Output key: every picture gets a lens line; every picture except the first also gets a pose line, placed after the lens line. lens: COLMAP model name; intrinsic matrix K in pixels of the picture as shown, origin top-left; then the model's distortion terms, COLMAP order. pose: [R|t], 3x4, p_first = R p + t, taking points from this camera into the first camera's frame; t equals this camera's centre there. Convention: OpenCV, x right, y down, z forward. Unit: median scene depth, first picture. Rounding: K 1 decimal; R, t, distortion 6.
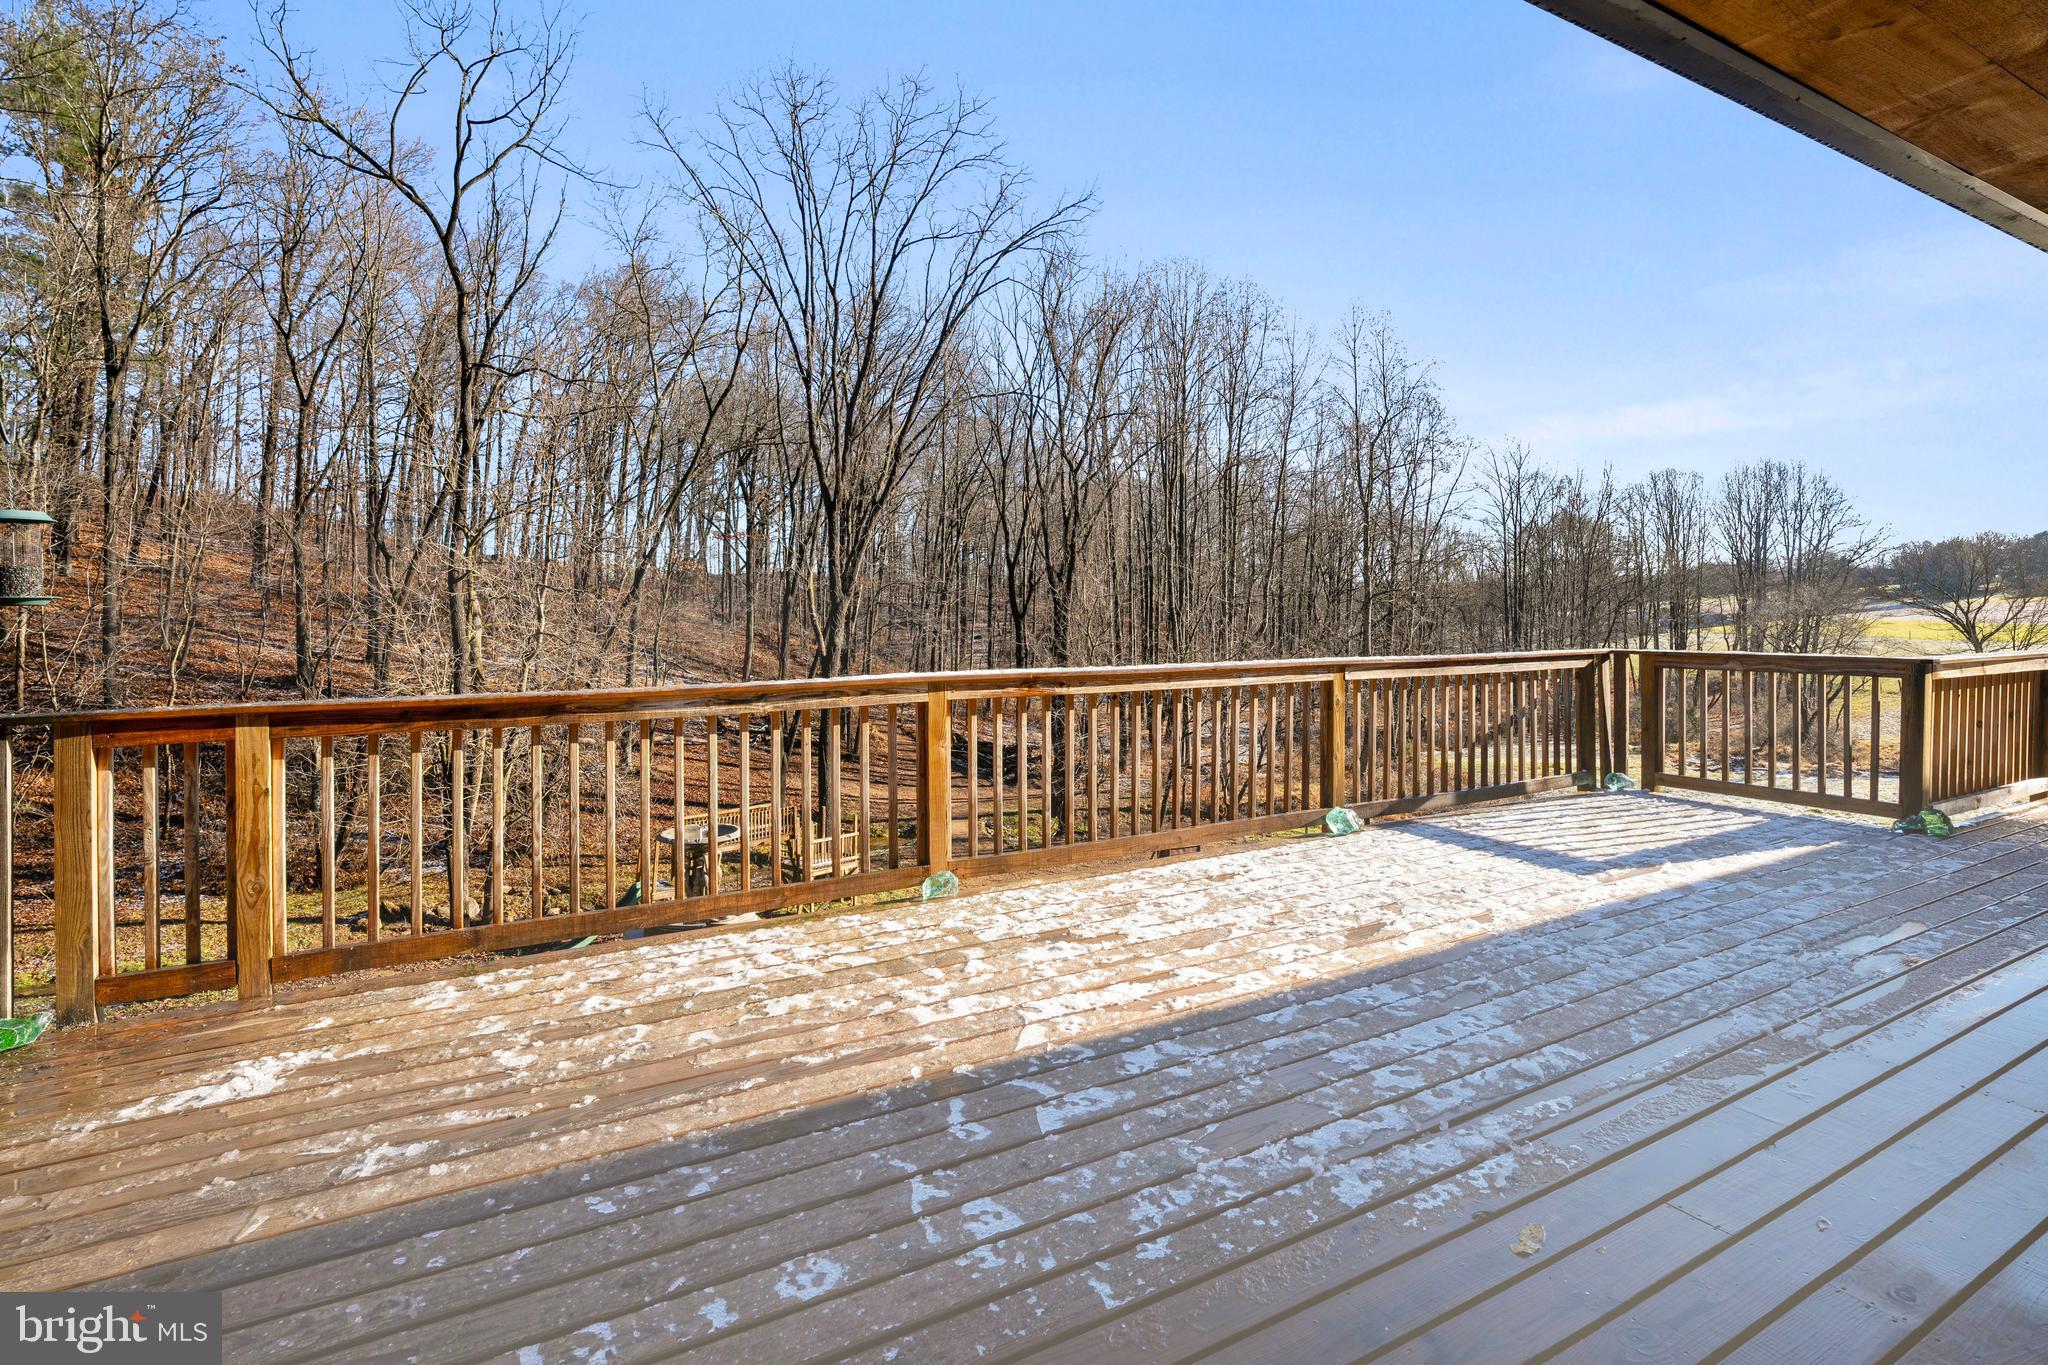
lens RADIAL K [[996.2, 0, 1039.2], [0, 996.2, 642.4], [0, 0, 1]] dist [-0.046766, 0.022035]
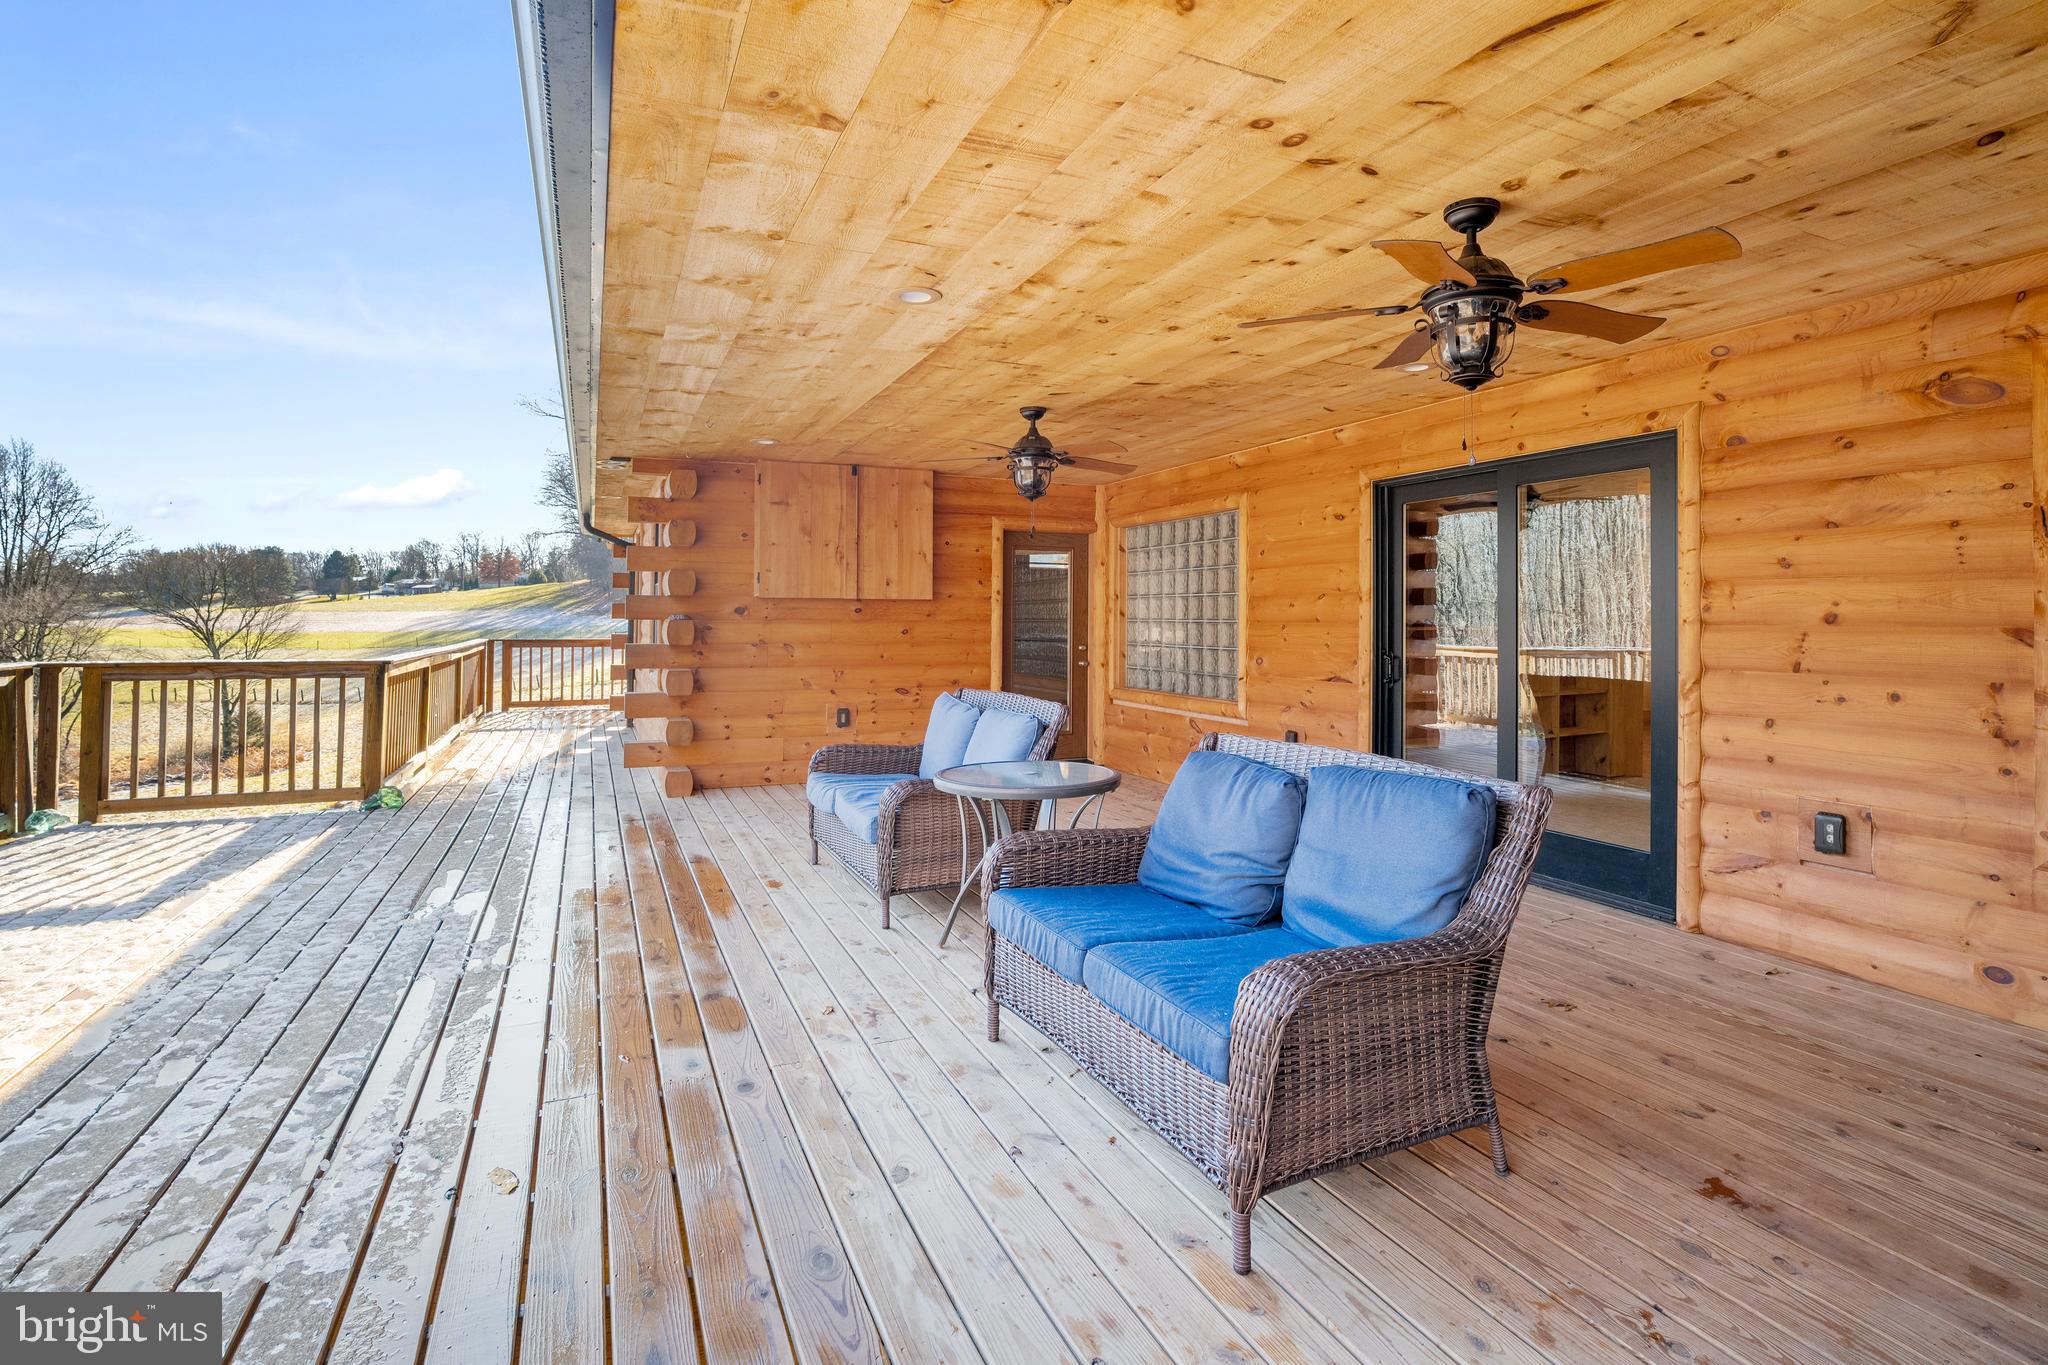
lens RADIAL K [[996.2, 0, 1039.2], [0, 996.2, 642.4], [0, 0, 1]] dist [-0.046766, 0.022035]
pose [[0.072856, -0.014396, 0.997239, -0.193420], [0.022624, 0.999662, 0.012778, -0.001797], [-0.997086, 0.021631, 0.073157, 0.100122]]
